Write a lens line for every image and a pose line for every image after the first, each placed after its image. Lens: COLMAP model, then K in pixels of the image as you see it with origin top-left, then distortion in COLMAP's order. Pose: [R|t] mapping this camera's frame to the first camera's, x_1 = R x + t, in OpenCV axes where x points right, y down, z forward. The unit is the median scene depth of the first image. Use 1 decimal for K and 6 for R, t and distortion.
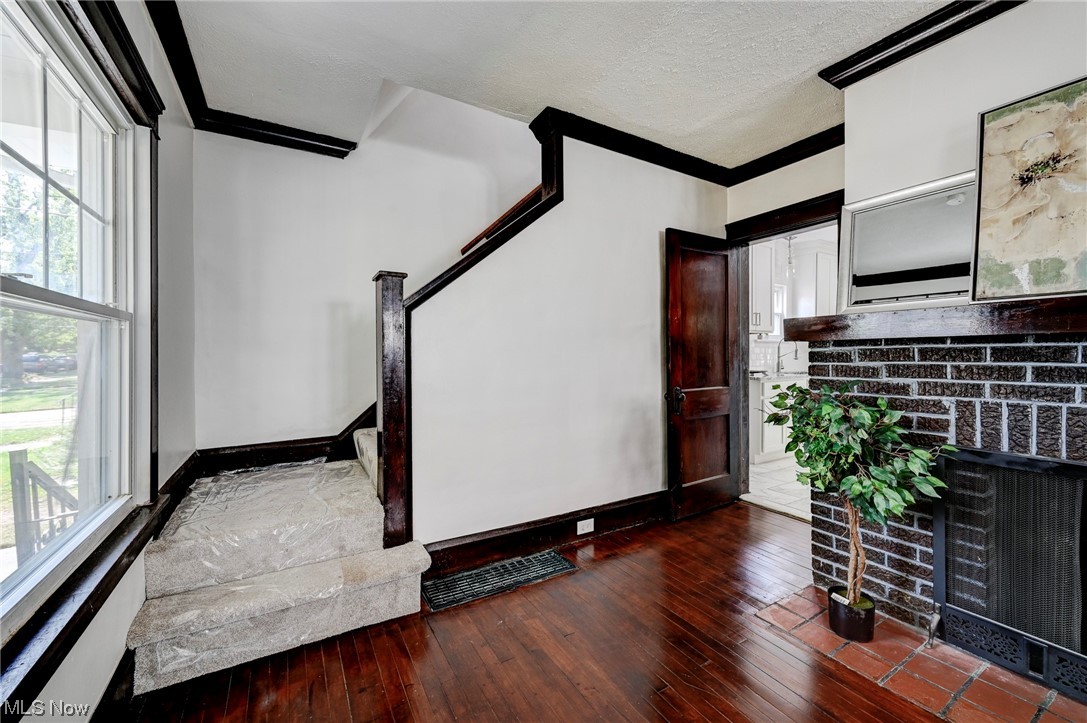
lens RADIAL K [[432.3, 0, 545.2], [0, 432.3, 354.3], [0, 0, 1]] dist [0.000405, -0.000337]
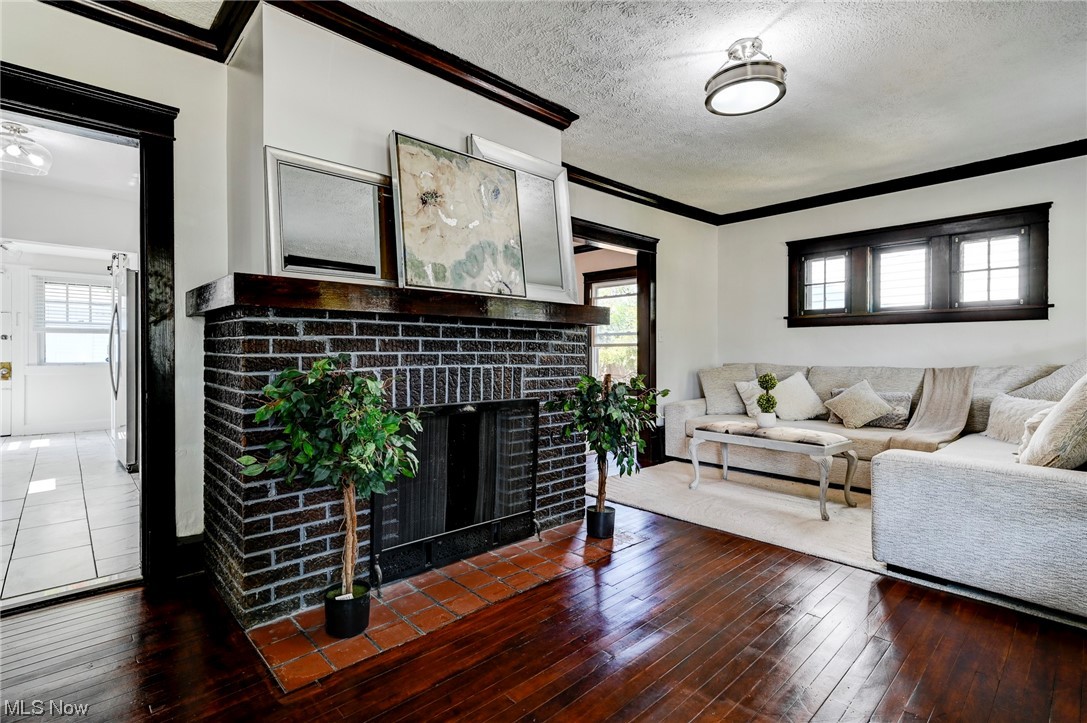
lens RADIAL K [[509.0, 0, 543.6], [0, 509.0, 348.2], [0, 0, 1]] dist [0.000735, 0.000035]
pose [[-0.214694, 0.005763, 0.976664, -0.480278], [-0.003889, 0.999970, -0.006755, 0.059140], [-0.976674, -0.005248, -0.214665, 0.912570]]
